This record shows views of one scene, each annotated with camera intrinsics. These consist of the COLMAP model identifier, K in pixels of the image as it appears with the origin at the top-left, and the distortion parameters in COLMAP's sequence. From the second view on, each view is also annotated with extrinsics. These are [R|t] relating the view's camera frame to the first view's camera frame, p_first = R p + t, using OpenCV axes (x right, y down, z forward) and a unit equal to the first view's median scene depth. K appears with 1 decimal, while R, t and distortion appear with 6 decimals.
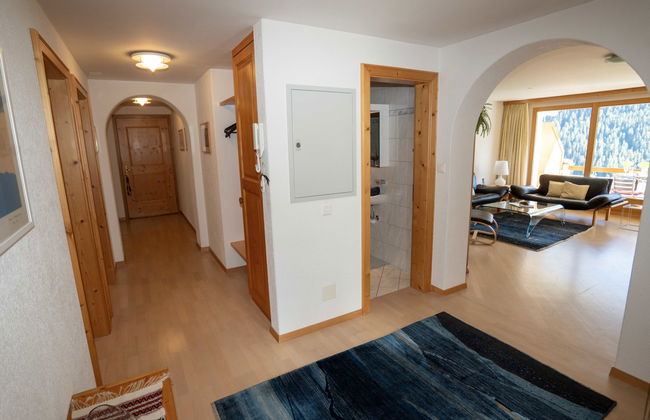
lens RADIAL K [[335.8, 0, 325.0], [0, 335.8, 210.0], [0, 0, 1]] dist [-0.063386, 0.024880]
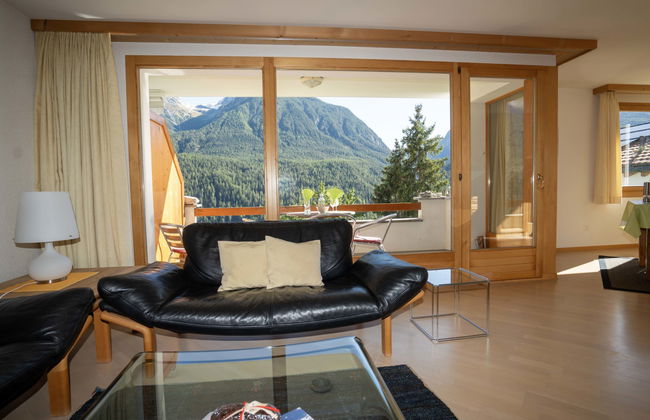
lens RADIAL K [[335.8, 0, 325.0], [0, 335.8, 210.0], [0, 0, 1]] dist [-0.063386, 0.024880]
pose [[0.378630, -0.034929, 0.924889, 0.351381], [0.199973, 0.978772, -0.044901, -0.071163], [-0.903687, 0.201953, 0.377578, 0.651236]]
